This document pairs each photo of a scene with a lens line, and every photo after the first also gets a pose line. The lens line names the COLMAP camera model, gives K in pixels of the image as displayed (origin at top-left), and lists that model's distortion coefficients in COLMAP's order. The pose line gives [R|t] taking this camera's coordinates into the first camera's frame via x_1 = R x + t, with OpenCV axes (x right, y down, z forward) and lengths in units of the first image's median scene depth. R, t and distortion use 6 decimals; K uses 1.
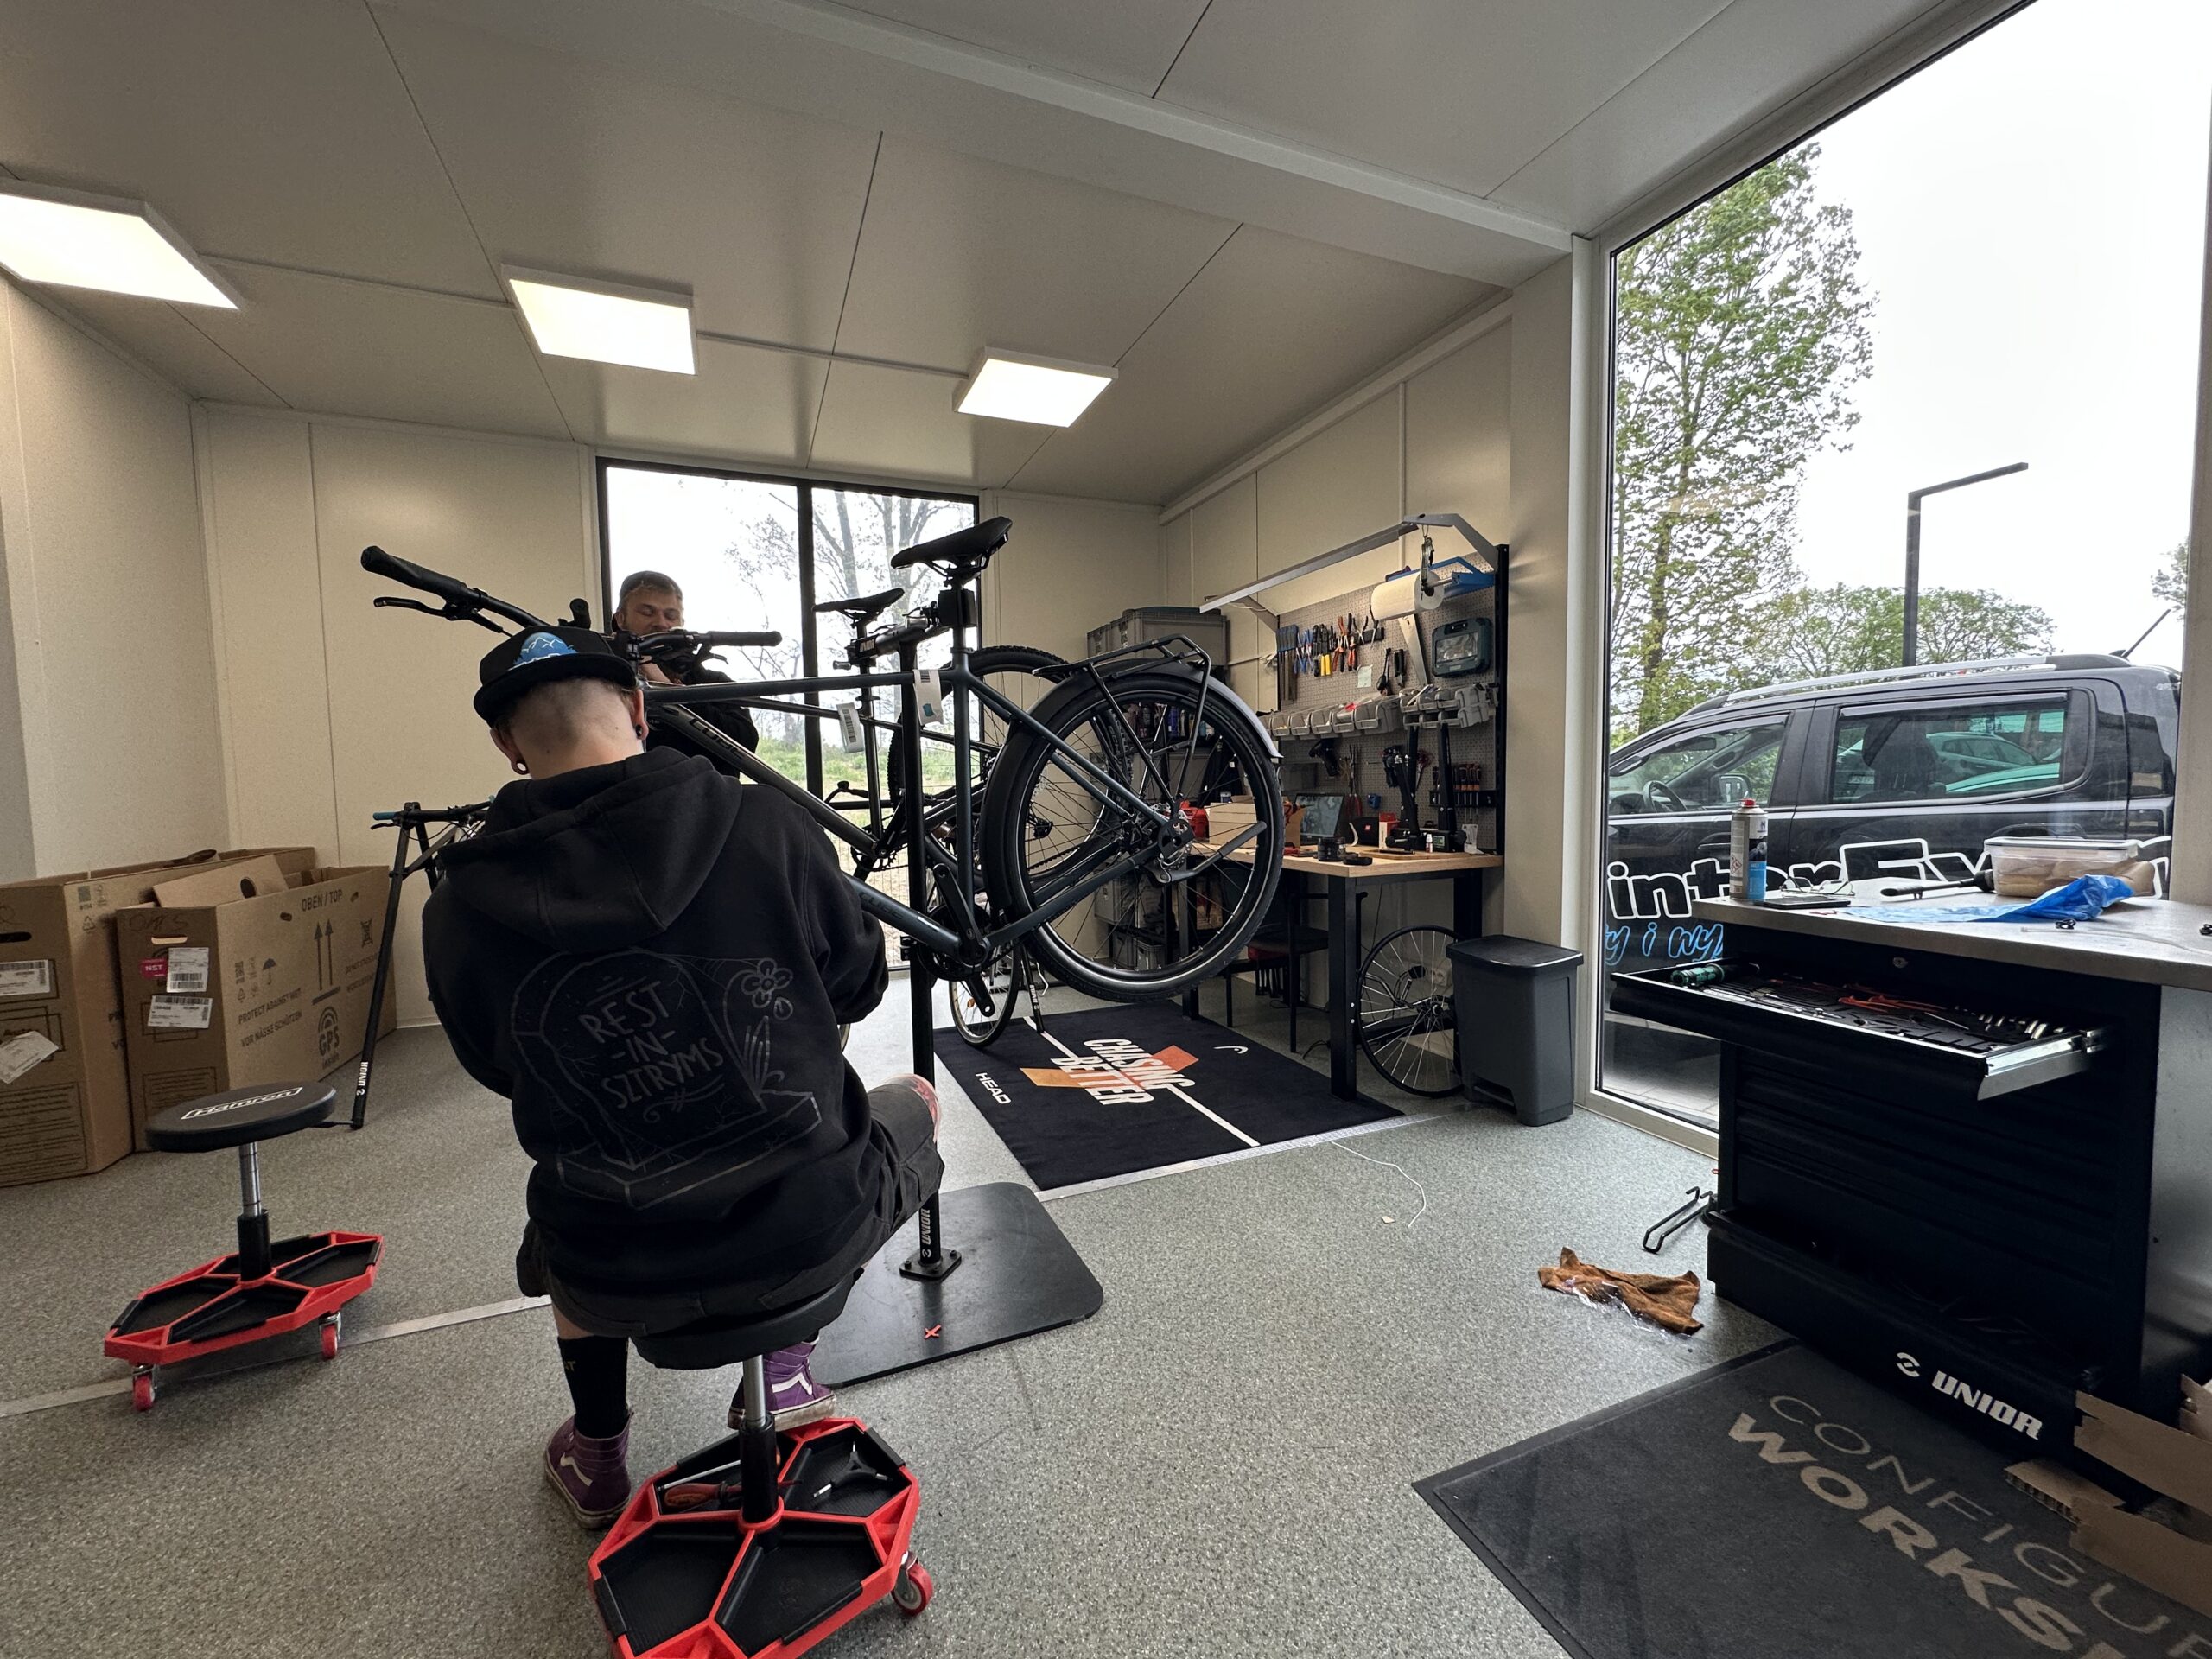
lens RADIAL K [[888.0, 0, 1104.0], [0, 888.0, 830.0], [0, 0, 1]] dist [-0.002445, -0.000022]
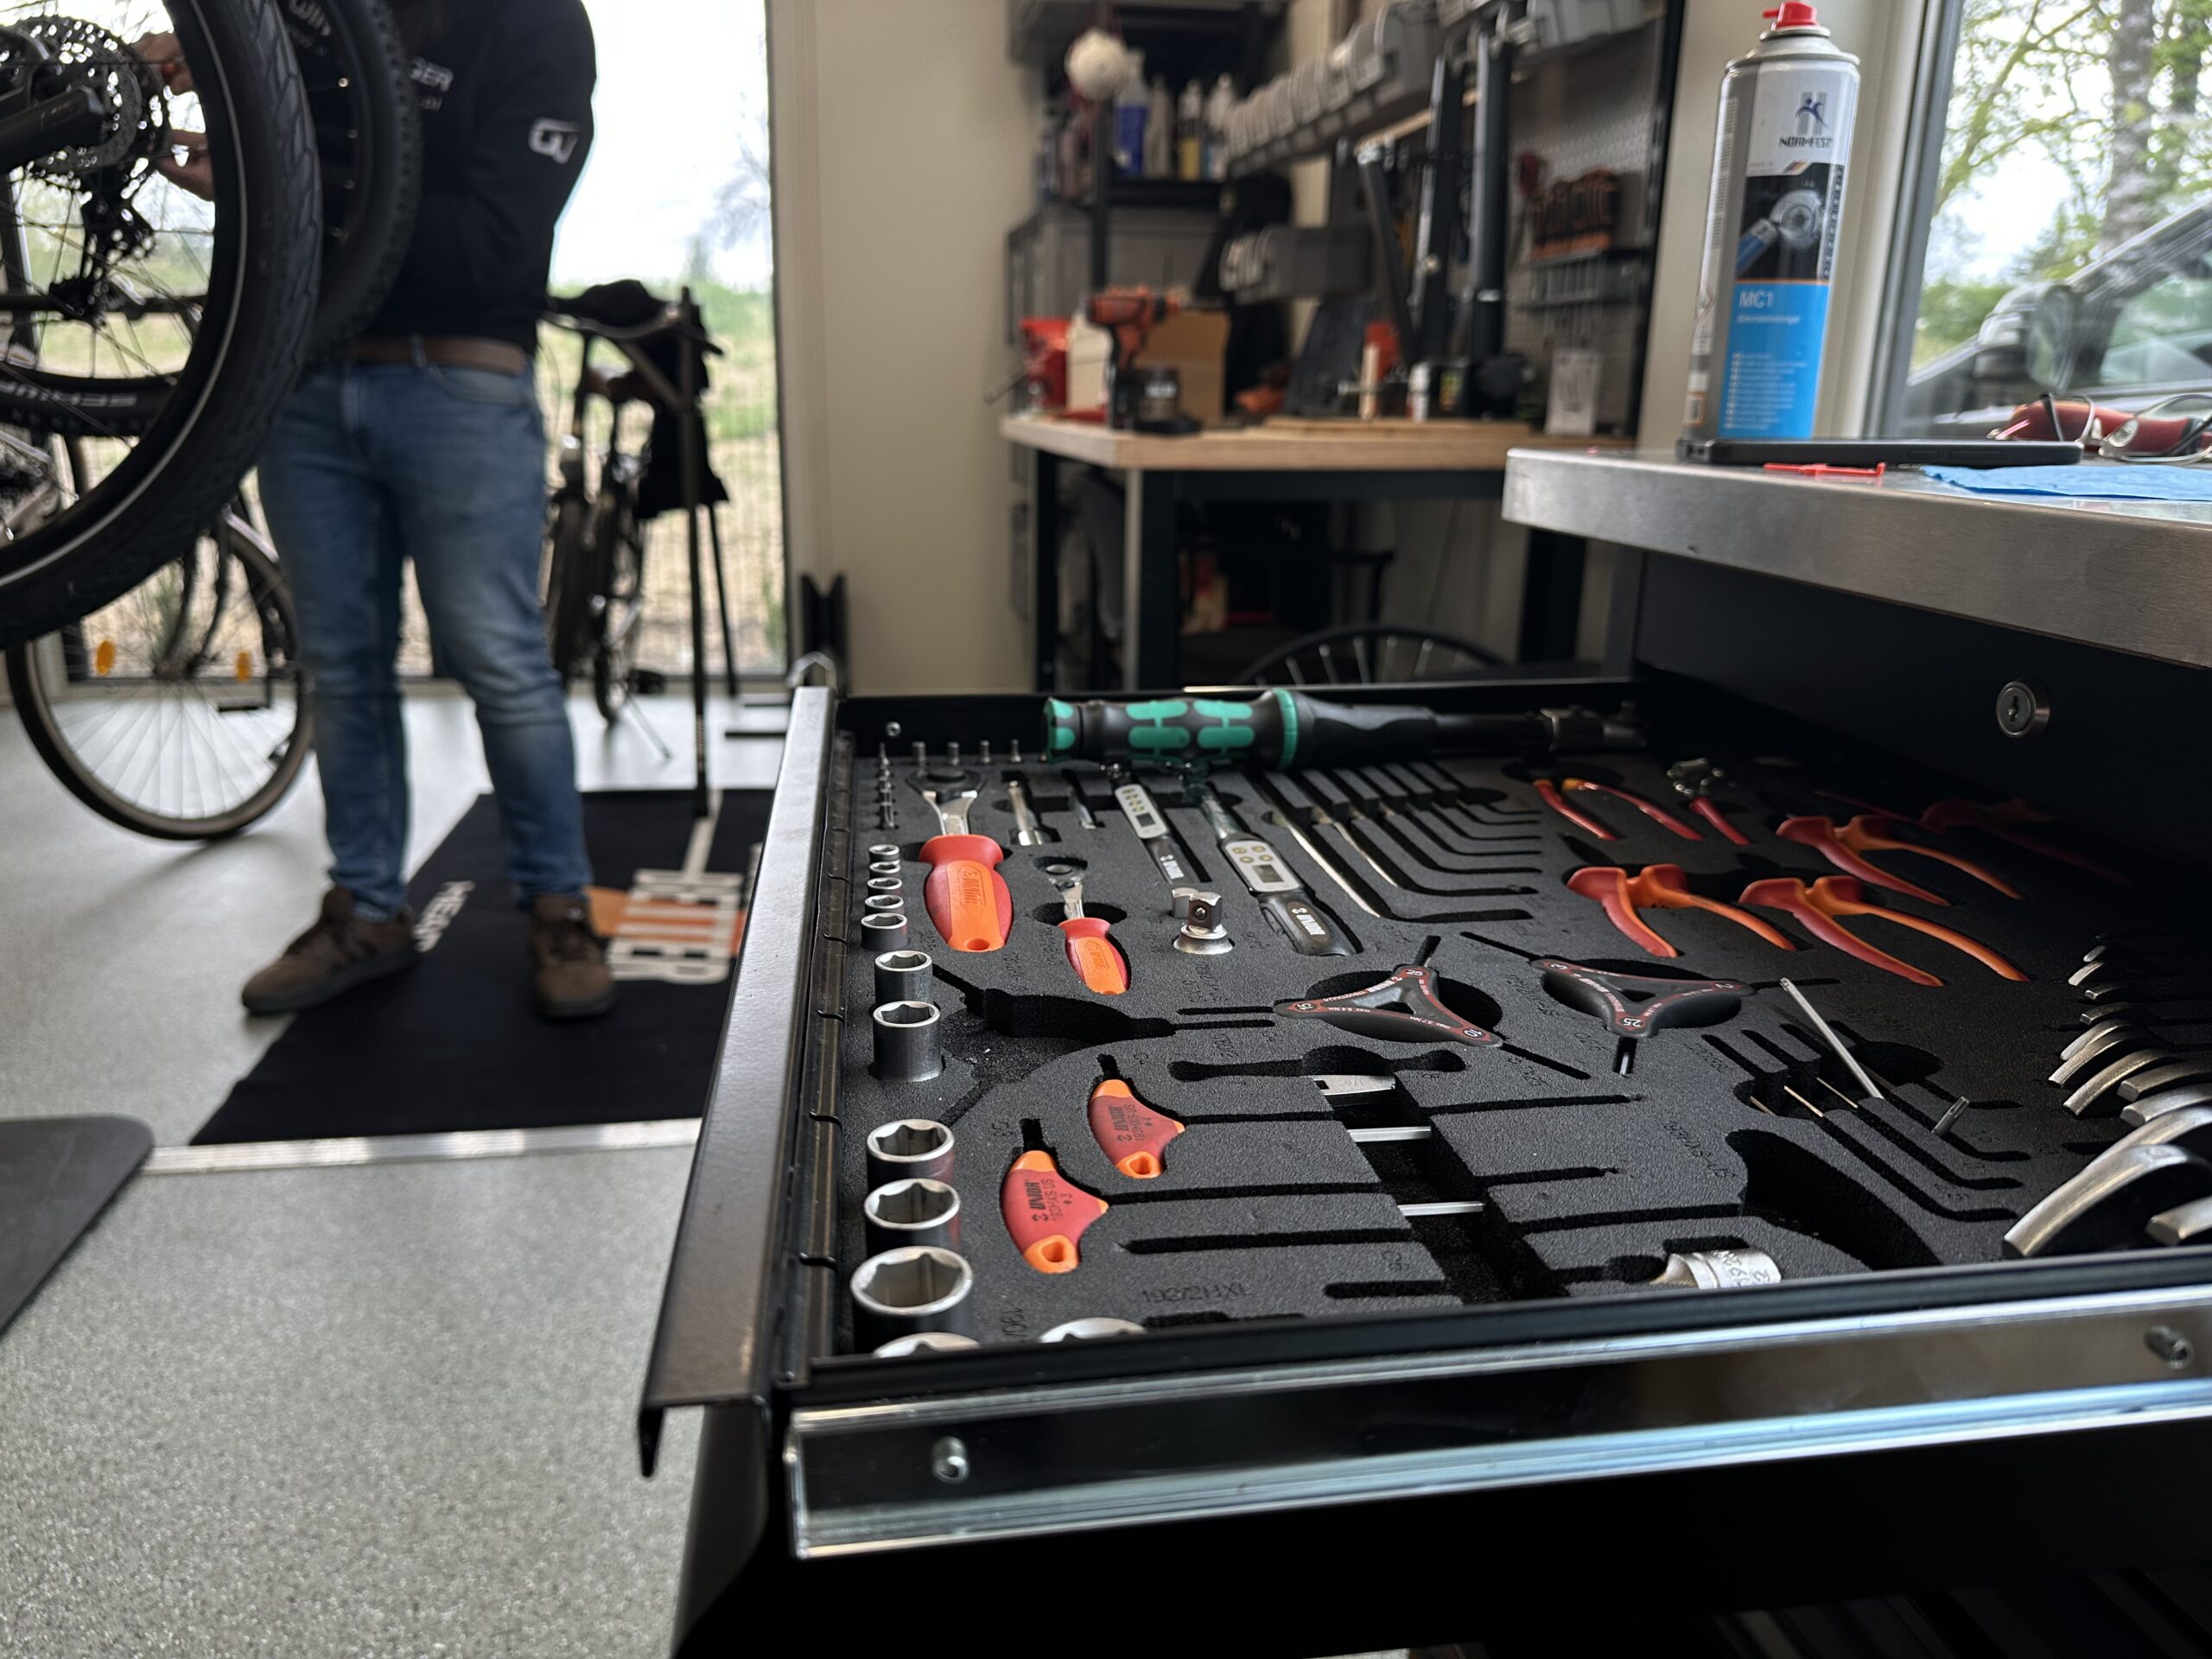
lens RADIAL K [[1578.9, 0, 1106.1], [0, 1578.9, 848.4], [0, 0, 1]] dist [0.060091, -0.073153]
pose [[0.973448, 0.099570, -0.206119, 0.360180], [-0.052187, 0.973263, 0.223687, 0.052035], [0.222880, -0.206991, 0.952617, 0.285089]]
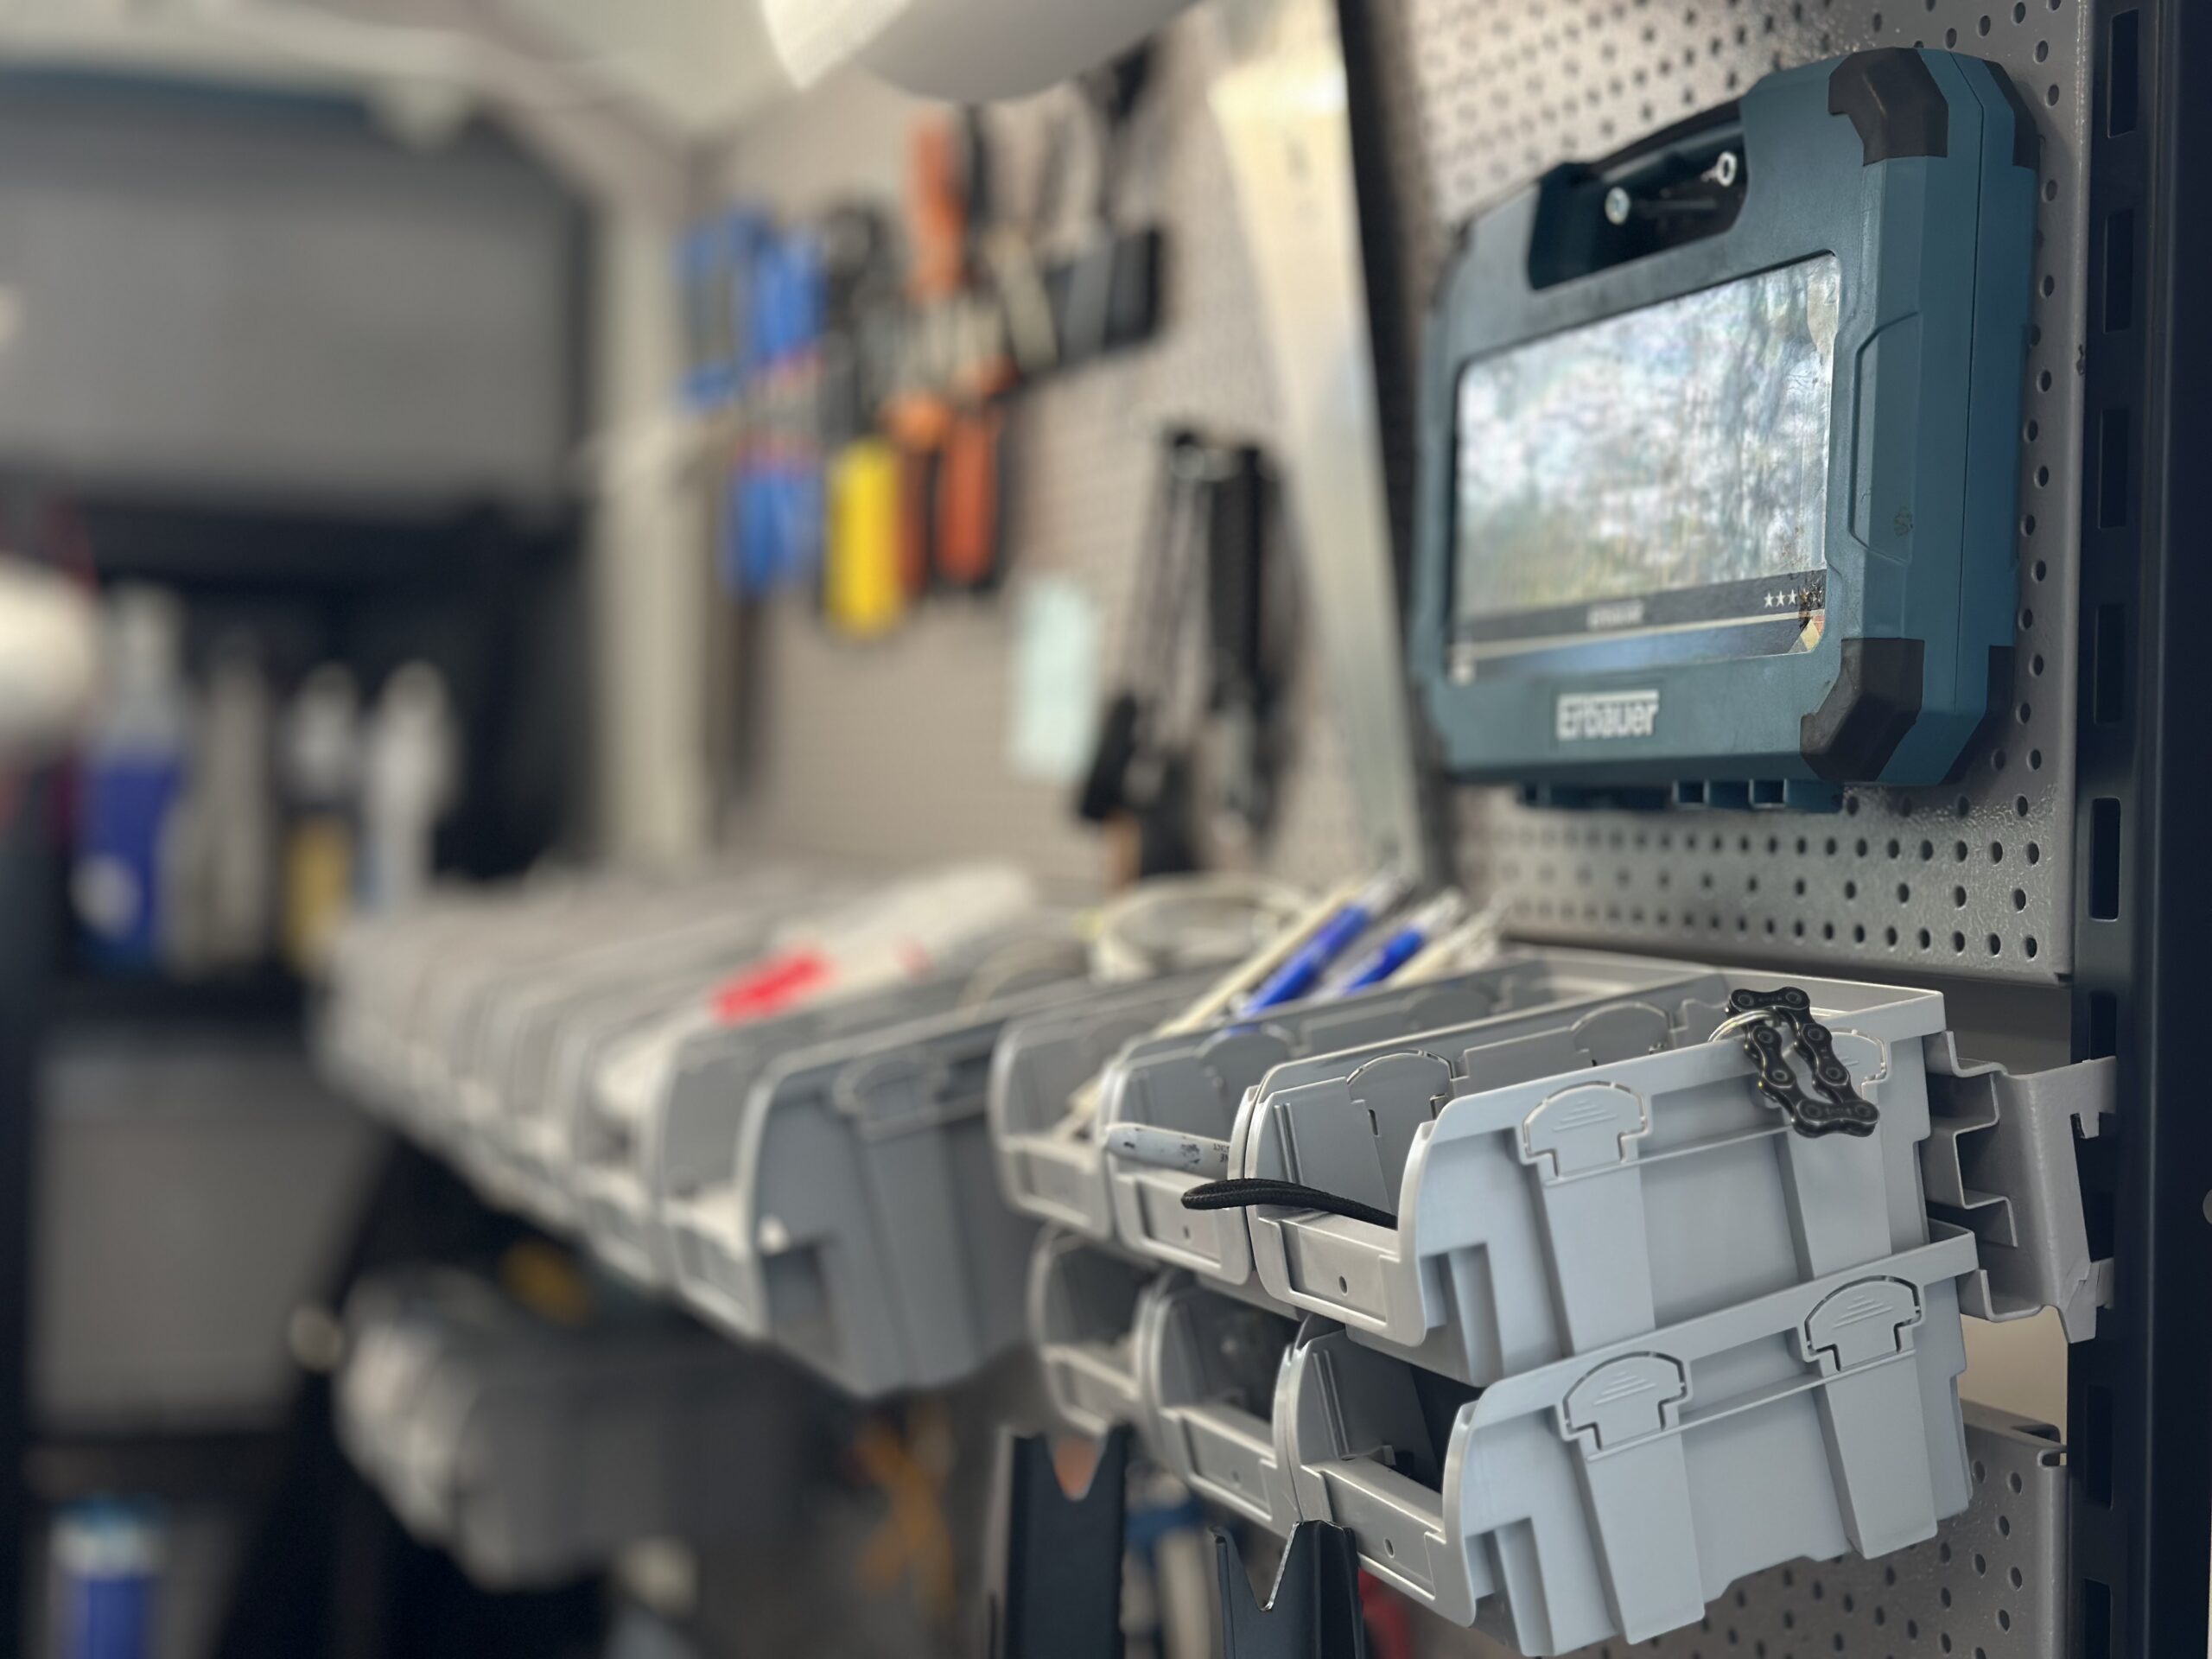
lens RADIAL K [[3081.9, 0, 1106.0], [0, 3081.9, 829.5], [0, 0, 1]] dist [0.130258, -0.024958]
pose [[0.998906, 0.045967, -0.008560, 0.337562], [-0.046367, 0.997428, -0.054664, -0.148042], [0.006026, 0.055001, 0.998468, 0.694051]]
